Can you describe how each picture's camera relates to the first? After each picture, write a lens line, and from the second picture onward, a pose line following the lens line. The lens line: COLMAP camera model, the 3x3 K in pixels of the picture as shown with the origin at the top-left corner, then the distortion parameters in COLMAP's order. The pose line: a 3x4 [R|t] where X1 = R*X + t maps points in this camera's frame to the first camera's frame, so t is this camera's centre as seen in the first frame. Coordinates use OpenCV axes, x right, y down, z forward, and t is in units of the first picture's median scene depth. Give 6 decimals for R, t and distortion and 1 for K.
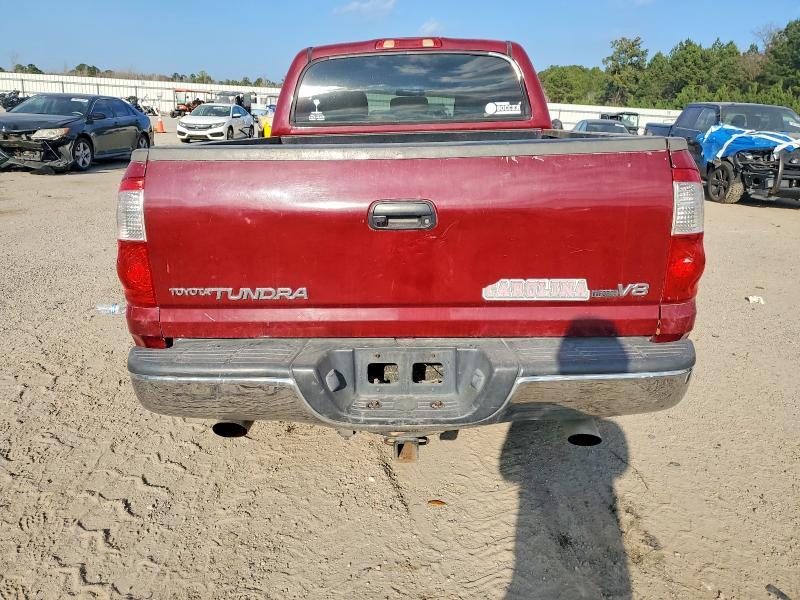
lens RADIAL K [[615.6, 0, 400.0], [0, 615.6, 300.0], [0, 0, 1]] dist [0.004053, 0.001477]
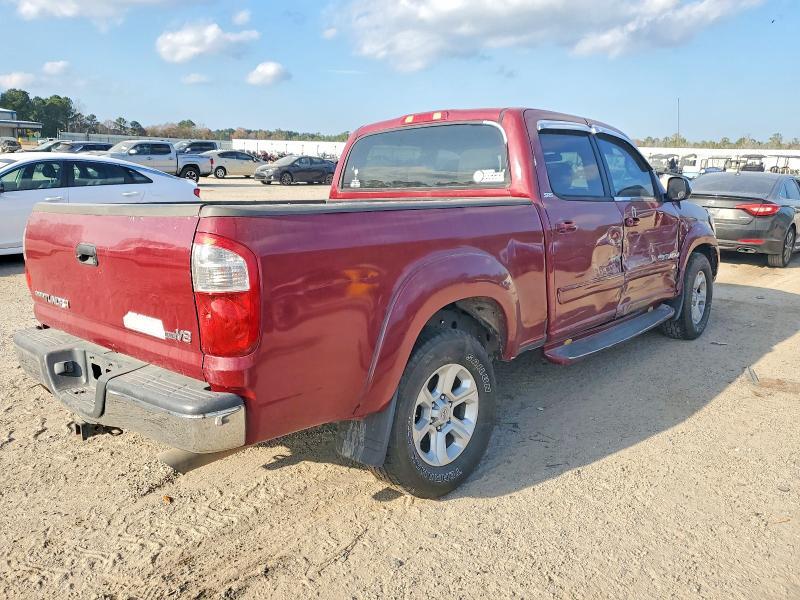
lens RADIAL K [[625.7, 0, 400.0], [0, 625.7, 300.0], [0, 0, 1]] dist [0.030953, 0.001143]
pose [[0.763329, 0.121120, -0.634554, 0.716958], [-0.183975, 0.982349, -0.033806, -0.059013], [0.619259, 0.142547, 0.772139, 0.174894]]
